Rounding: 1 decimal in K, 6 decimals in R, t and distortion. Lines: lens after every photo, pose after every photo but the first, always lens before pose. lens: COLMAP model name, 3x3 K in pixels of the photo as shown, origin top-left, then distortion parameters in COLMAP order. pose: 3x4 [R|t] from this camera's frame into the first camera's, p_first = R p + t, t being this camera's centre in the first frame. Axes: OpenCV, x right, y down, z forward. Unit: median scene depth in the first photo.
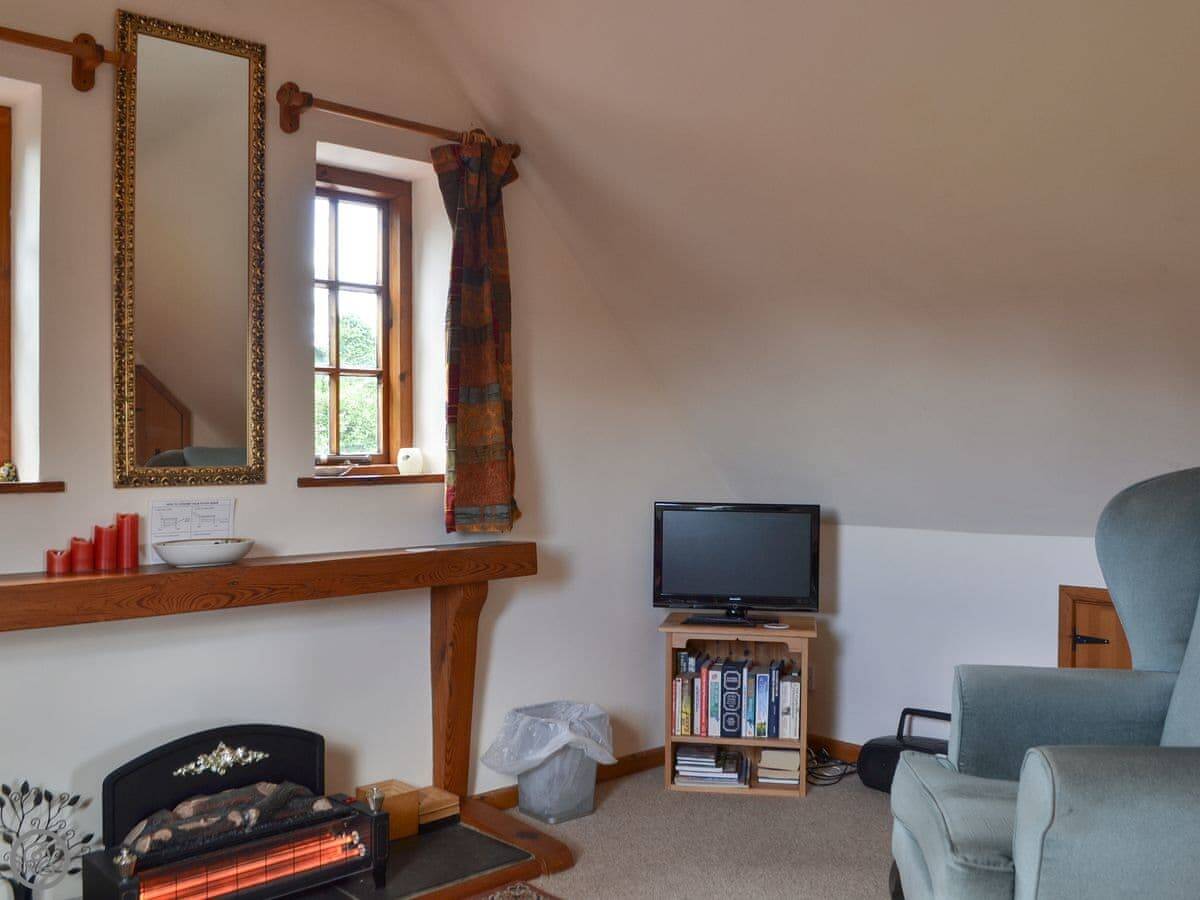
lens RADIAL K [[1143.3, 0, 600.0], [0, 1143.3, 450.0], [0, 0, 1]] dist [-0.070836, 0.008180]
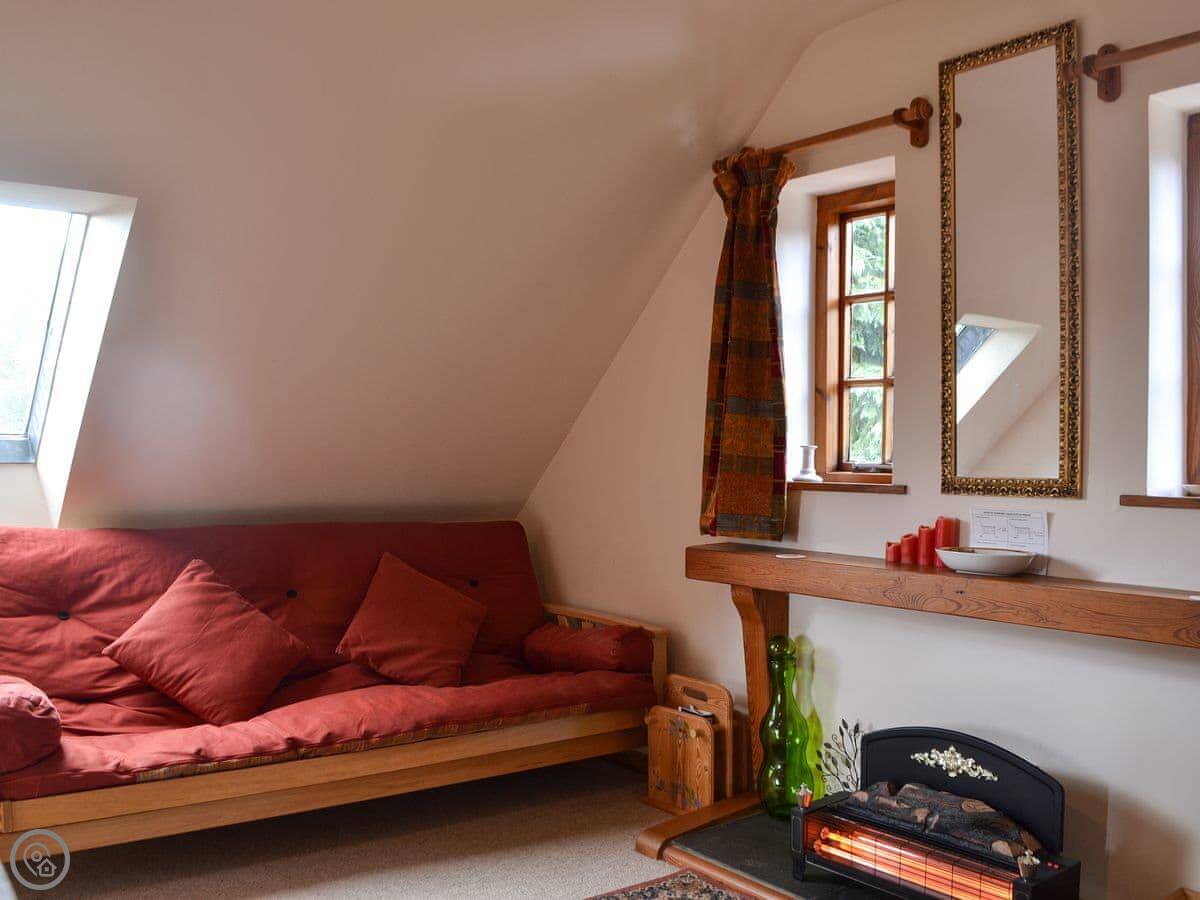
lens RADIAL K [[1164.9, 0, 600.0], [0, 1164.9, 450.0], [0, 0, 1]] dist [-0.005395, 0.000928]
pose [[-0.137132, -0.001121, -0.990552, 0.750907], [-0.013782, 0.999905, 0.000777, -0.005476], [0.990457, 0.013758, -0.137134, 0.819378]]
